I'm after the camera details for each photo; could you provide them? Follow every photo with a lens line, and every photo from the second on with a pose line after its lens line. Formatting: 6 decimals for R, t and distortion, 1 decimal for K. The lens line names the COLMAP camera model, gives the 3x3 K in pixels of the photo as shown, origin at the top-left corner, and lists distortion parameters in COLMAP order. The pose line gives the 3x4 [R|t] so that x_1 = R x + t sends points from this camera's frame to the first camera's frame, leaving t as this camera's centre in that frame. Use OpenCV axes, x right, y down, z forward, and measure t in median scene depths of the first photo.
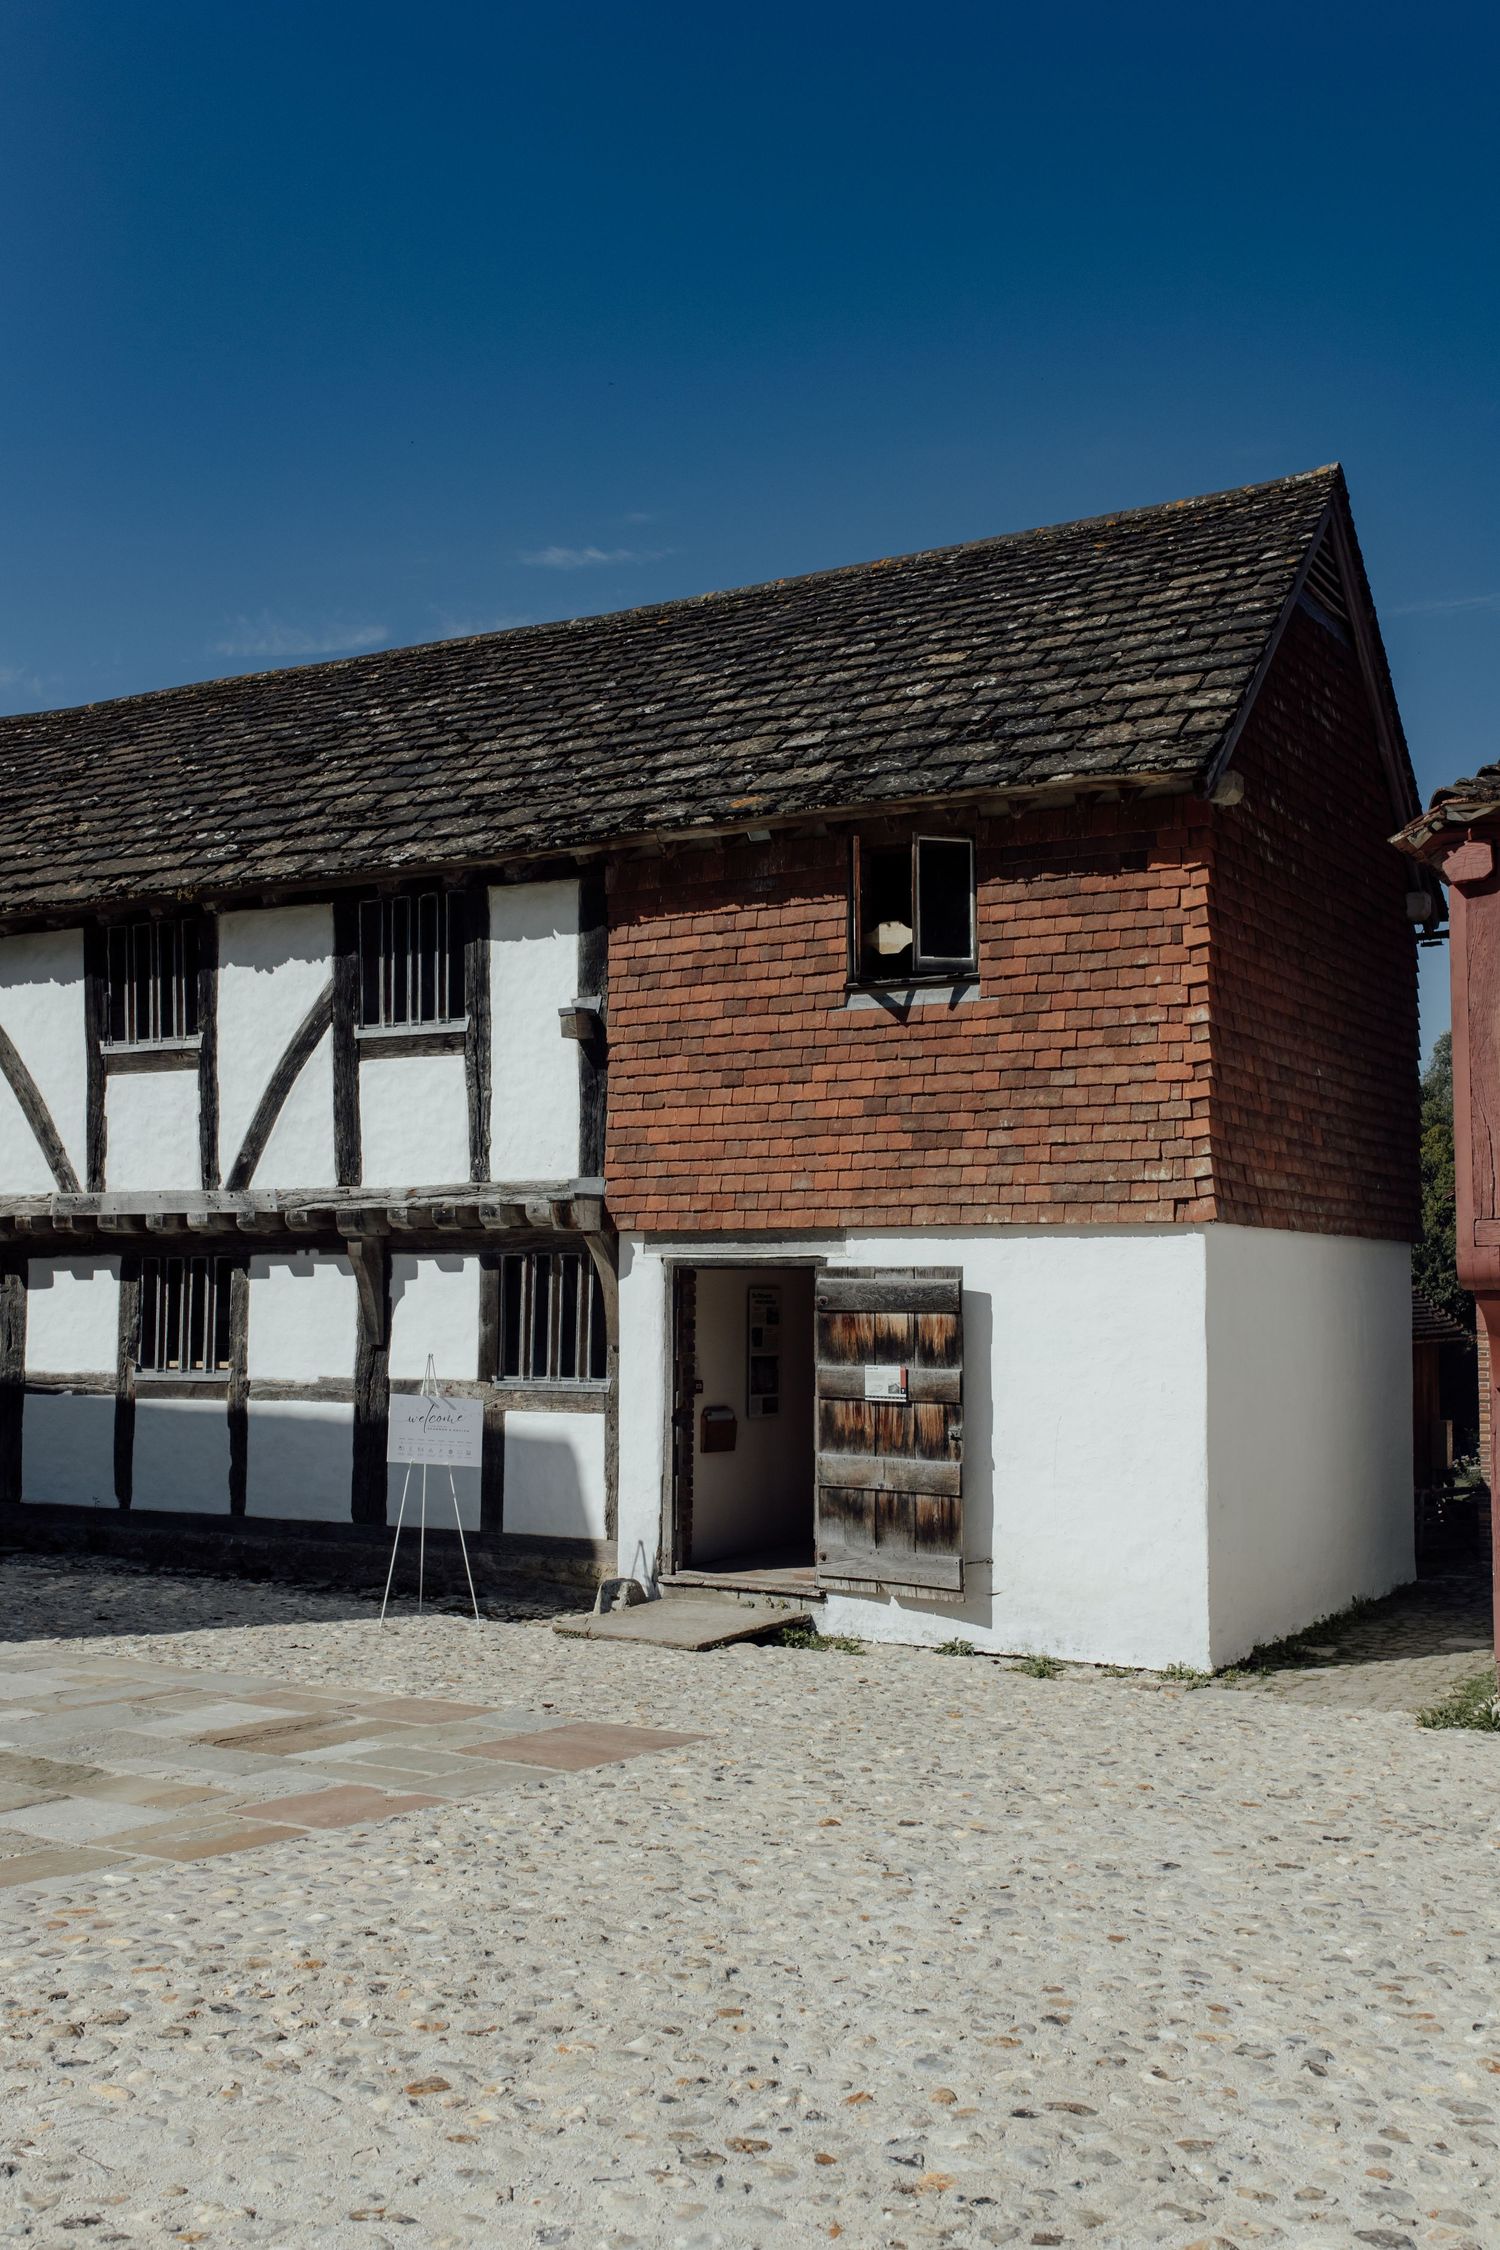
lens RADIAL K [[2224.3, 0, 752.3], [0, 2224.3, 1116.7], [0, 0, 1]] dist [-0.009577, 0.000000]
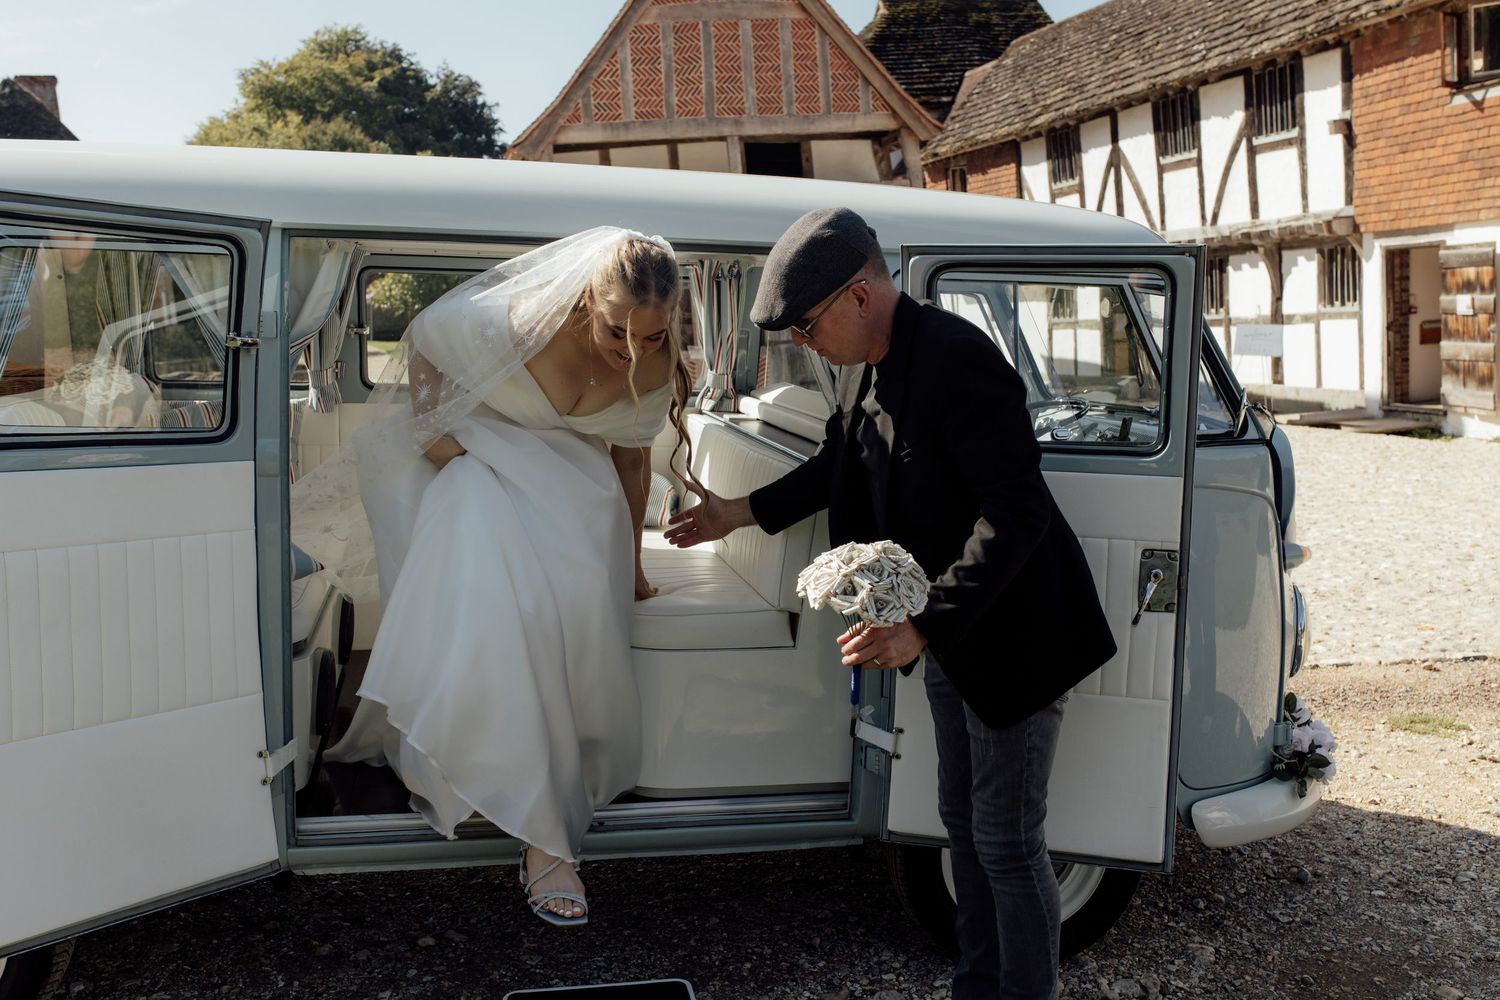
lens RADIAL K [[1482.9, 0, 750.6], [0, 1482.9, 502.0], [0, 0, 1]] dist [-0.009577, 0.000000]
pose [[0.692404, 0.042158, -0.720277, 0.522955], [0.127987, 0.975283, 0.180117, -0.021326], [0.710067, -0.216900, 0.669895, -0.308160]]
